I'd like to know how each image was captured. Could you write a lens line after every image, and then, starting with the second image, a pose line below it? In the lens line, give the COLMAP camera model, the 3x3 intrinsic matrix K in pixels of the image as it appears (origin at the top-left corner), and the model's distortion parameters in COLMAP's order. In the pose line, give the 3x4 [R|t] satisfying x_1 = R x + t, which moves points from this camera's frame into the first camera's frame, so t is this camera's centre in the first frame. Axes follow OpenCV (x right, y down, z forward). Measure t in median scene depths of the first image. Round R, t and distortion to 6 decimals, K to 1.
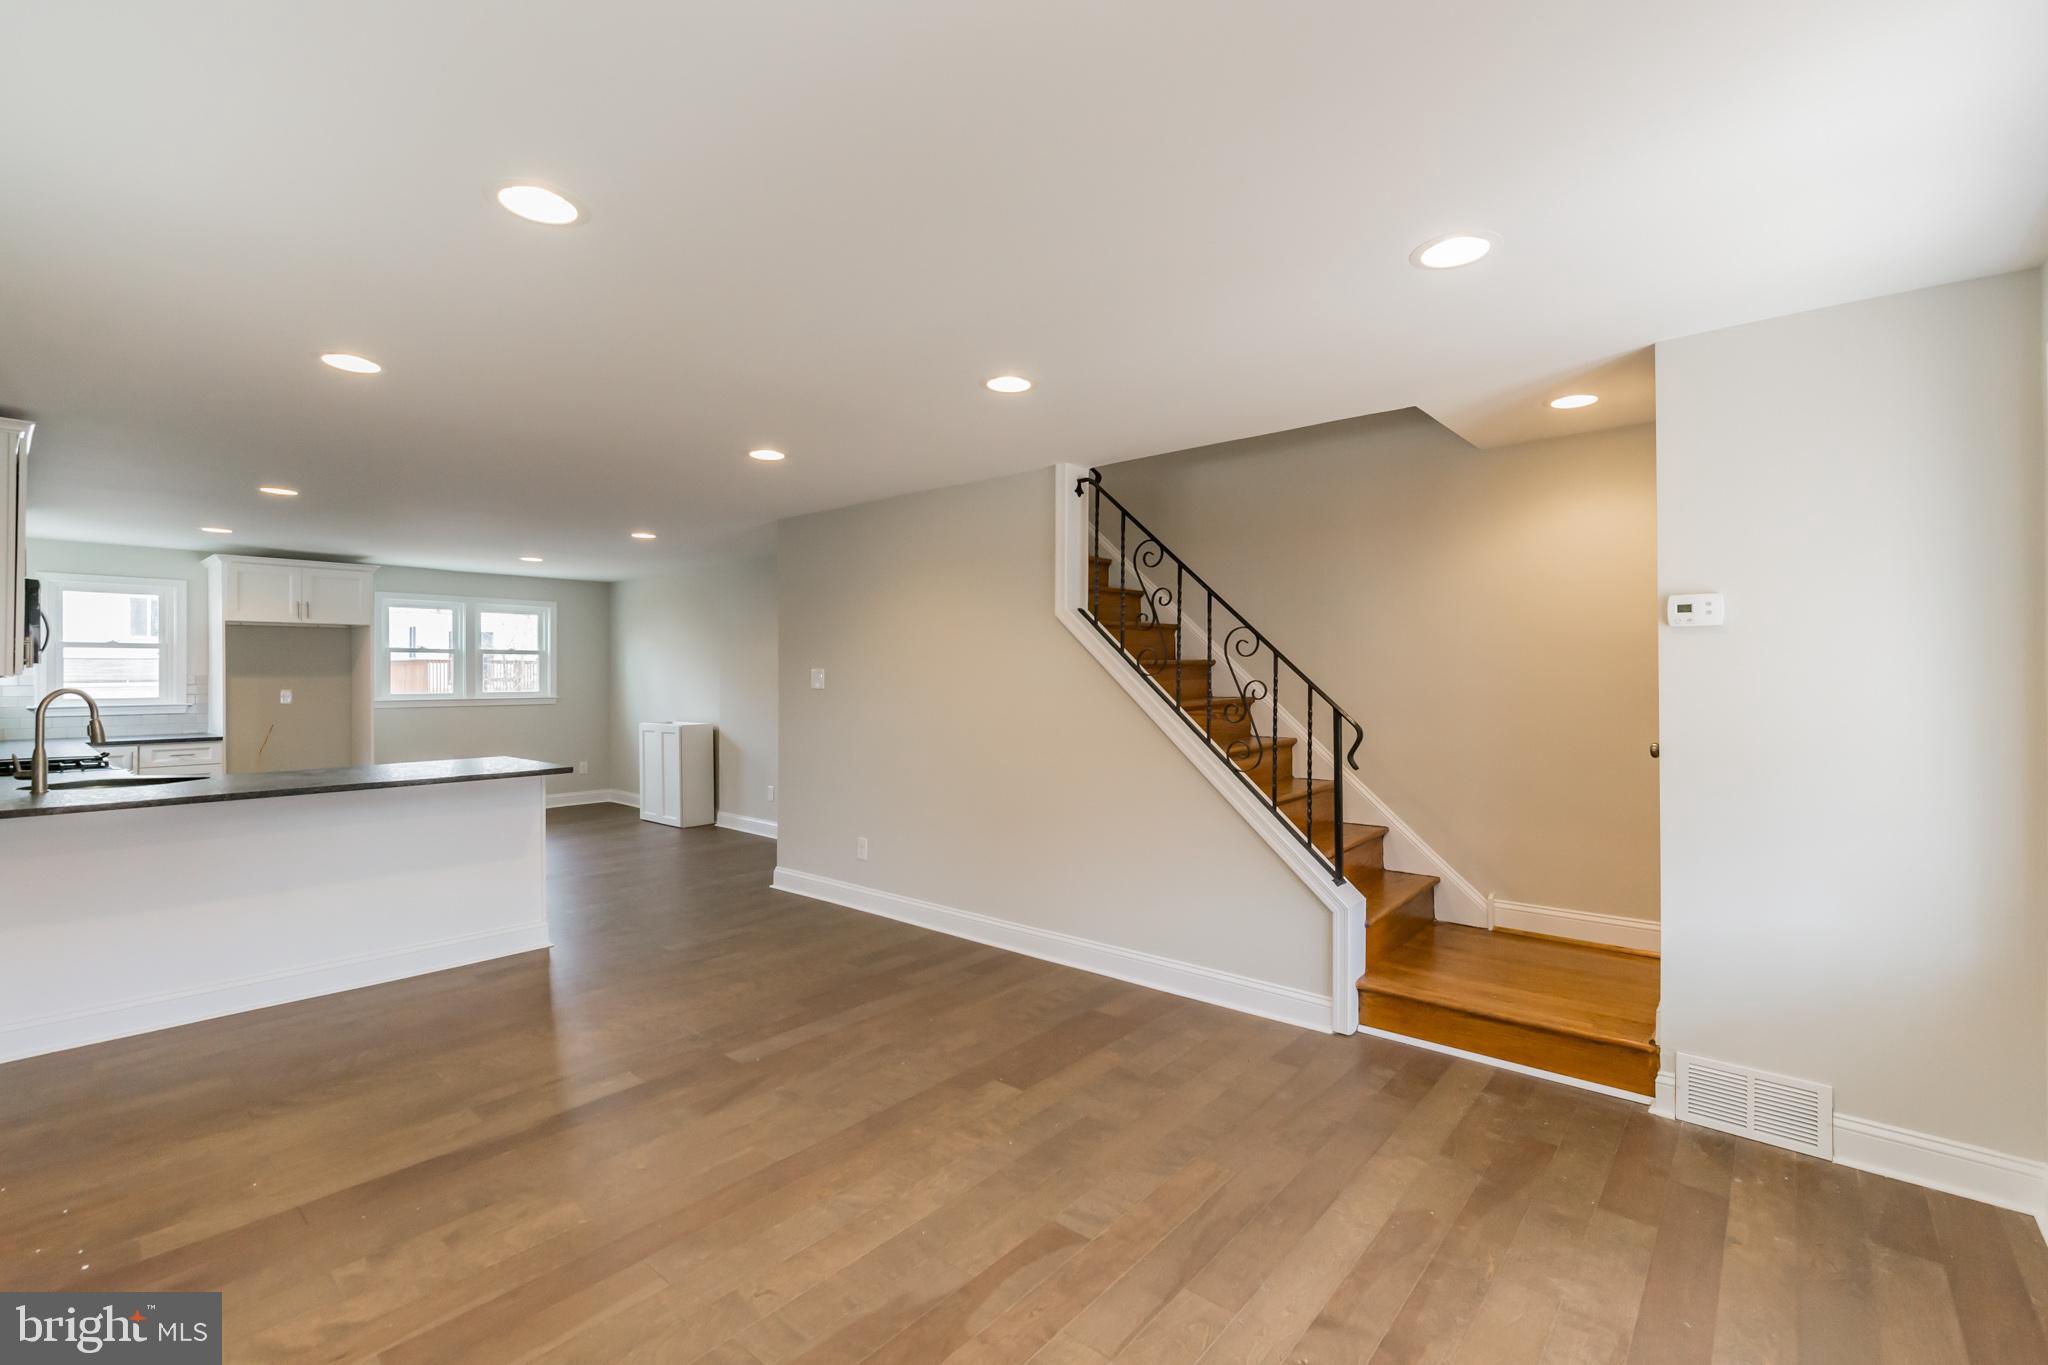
lens RADIAL K [[885.2, 0, 1025.1], [0, 885.2, 667.5], [0, 0, 1]] dist [-0.001535, -0.000626]
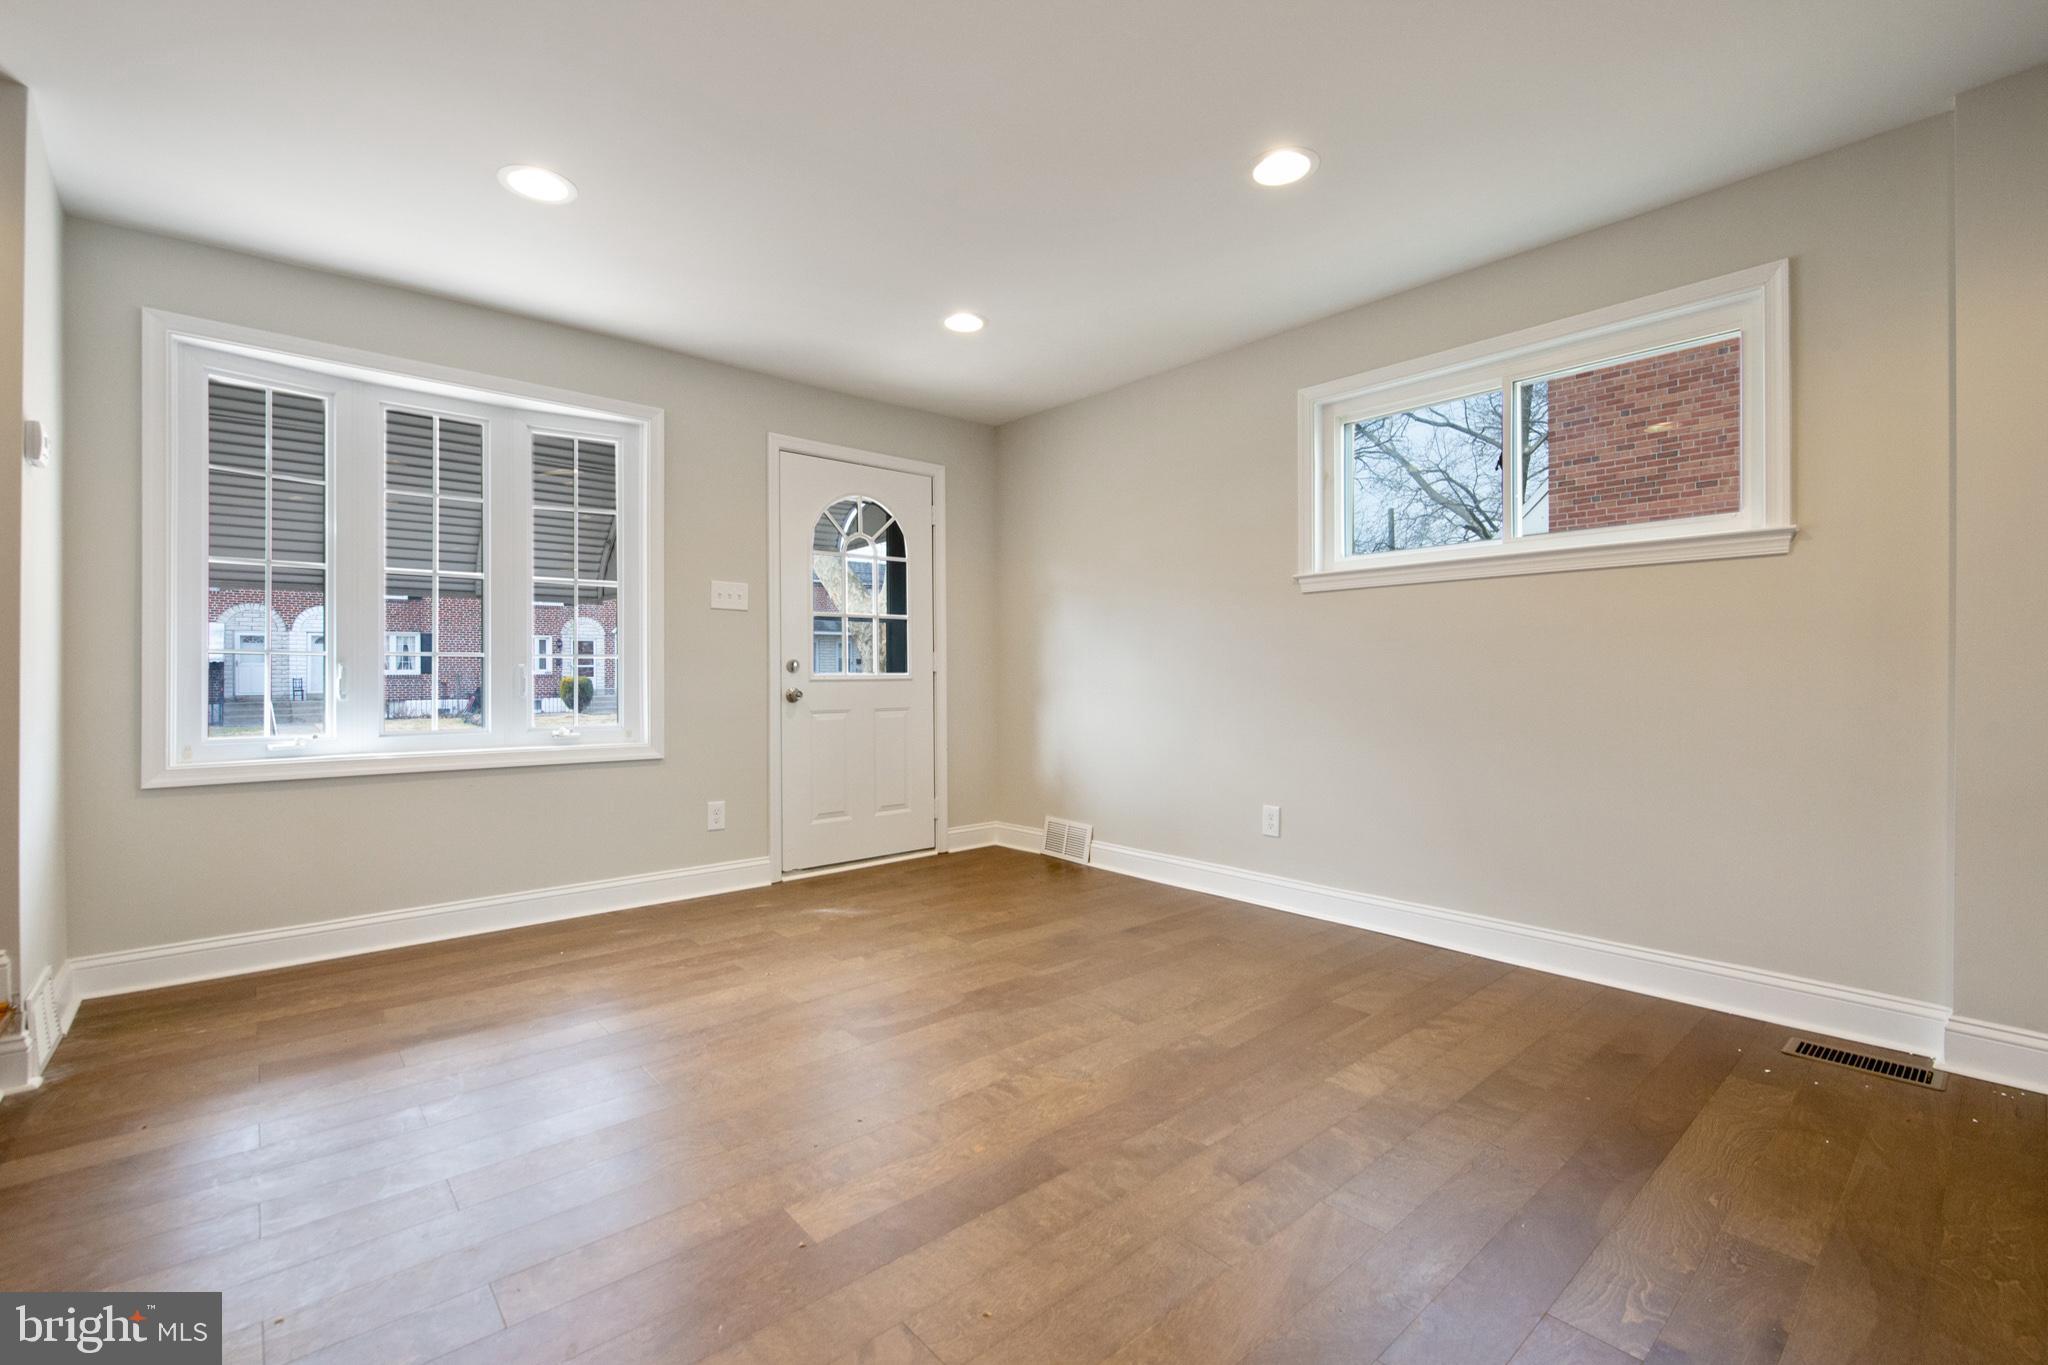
lens RADIAL K [[885.2, 0, 1025.8], [0, 885.2, 676.8], [0, 0, 1]] dist [-0.001535, -0.000626]
pose [[-0.990649, 0.007169, 0.136249, -0.167288], [0.006258, 0.999955, -0.007110, 0.105102], [-0.136294, -0.006191, -0.990649, 1.101797]]
